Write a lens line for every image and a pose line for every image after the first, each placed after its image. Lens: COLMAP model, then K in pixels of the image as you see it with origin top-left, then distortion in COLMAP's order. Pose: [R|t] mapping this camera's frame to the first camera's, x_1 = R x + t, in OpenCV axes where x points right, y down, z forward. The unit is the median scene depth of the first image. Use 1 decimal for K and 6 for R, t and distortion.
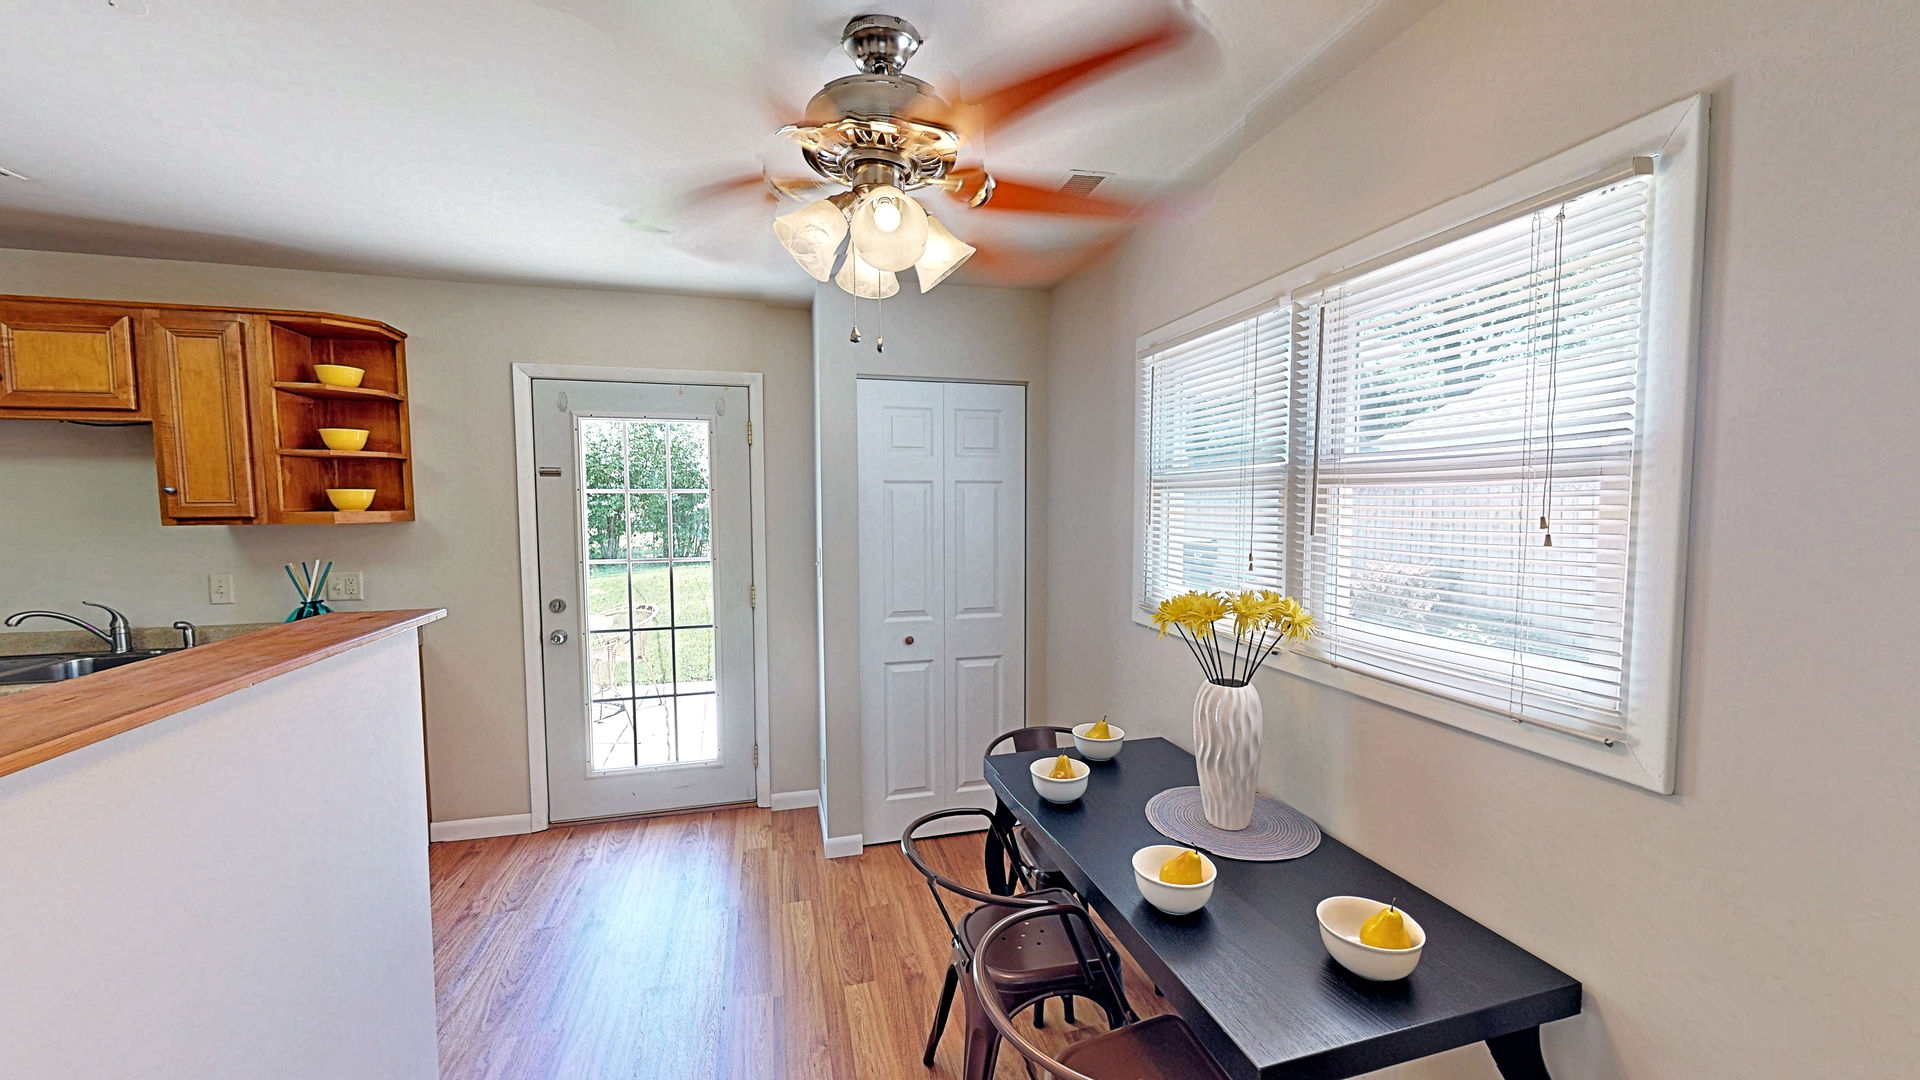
lens RADIAL K [[701.2, 0, 953.5], [0, 701.2, 538.7], [0, 0, 1]] dist [0.001450, -0.001497]
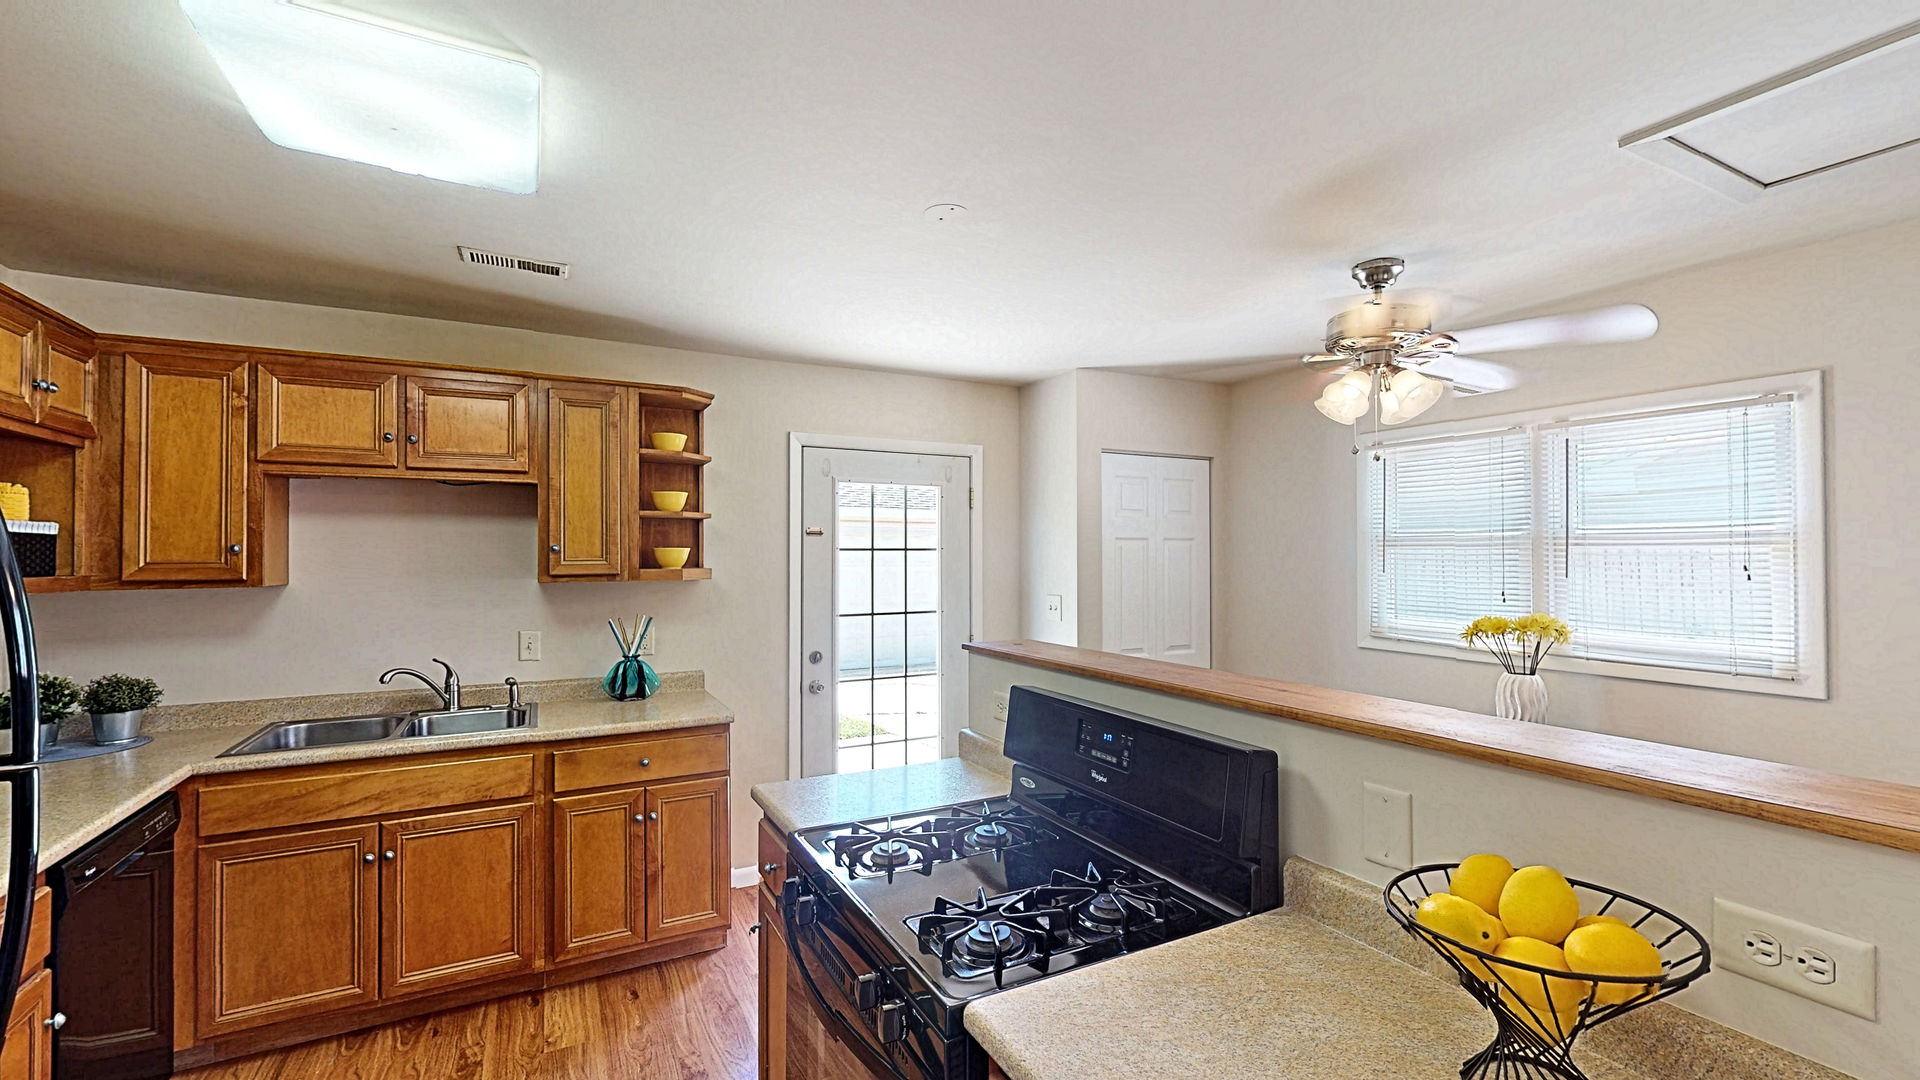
lens RADIAL K [[785.7, 0, 973.3], [0, 785.7, 545.3], [0, 0, 1]] dist [0.005871, -0.000350]
pose [[0.976065, 0.002806, 0.217460, -0.744964], [0.012957, 0.997390, -0.071029, 0.018318], [-0.217092, 0.072147, 0.973481, -0.287413]]
